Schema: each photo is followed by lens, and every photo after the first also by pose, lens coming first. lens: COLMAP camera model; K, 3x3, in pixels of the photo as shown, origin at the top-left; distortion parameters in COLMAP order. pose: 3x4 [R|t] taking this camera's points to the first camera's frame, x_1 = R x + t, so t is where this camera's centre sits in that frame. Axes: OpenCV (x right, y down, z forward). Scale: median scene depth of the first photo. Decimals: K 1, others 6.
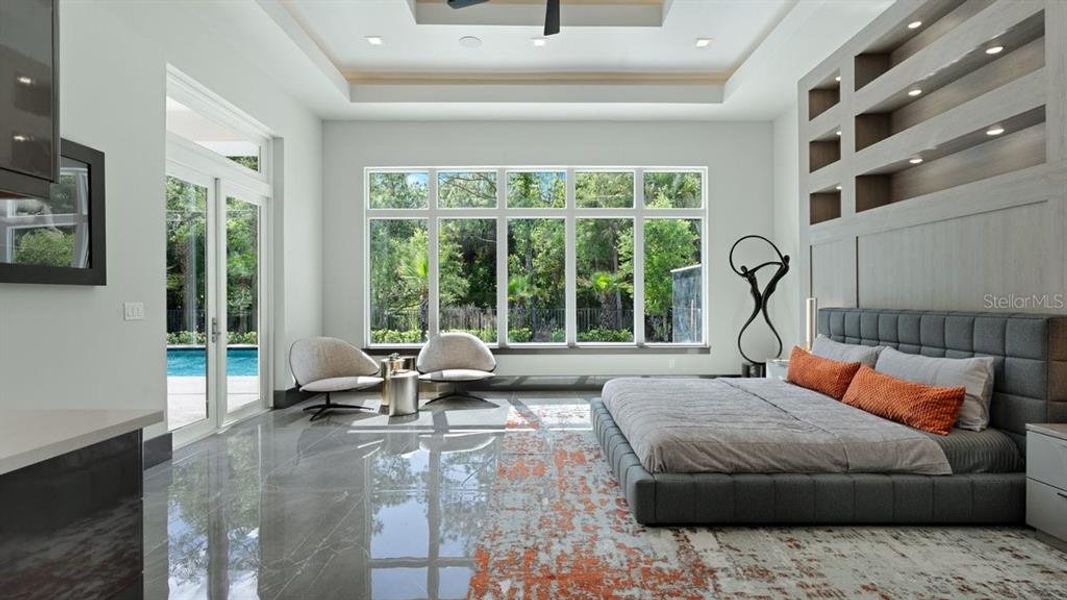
lens RADIAL K [[495.7, 0, 534.8], [0, 495.7, 301.3], [0, 0, 1]] dist [-0.003260, -0.000109]
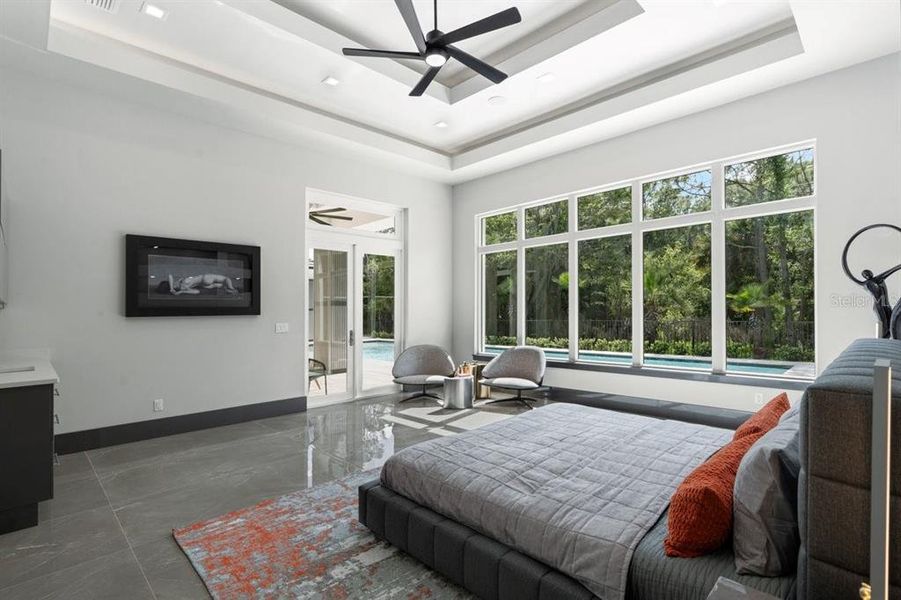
lens RADIAL K [[428.8, 0, 450.7], [0, 428.8, 304.7], [0, 0, 1]] dist [0.002045, 0.000142]
pose [[0.704285, -0.018411, -0.709679, 0.502554], [0.009472, 0.999818, -0.016538, -0.021789], [0.709854, 0.004926, 0.704331, 0.201930]]
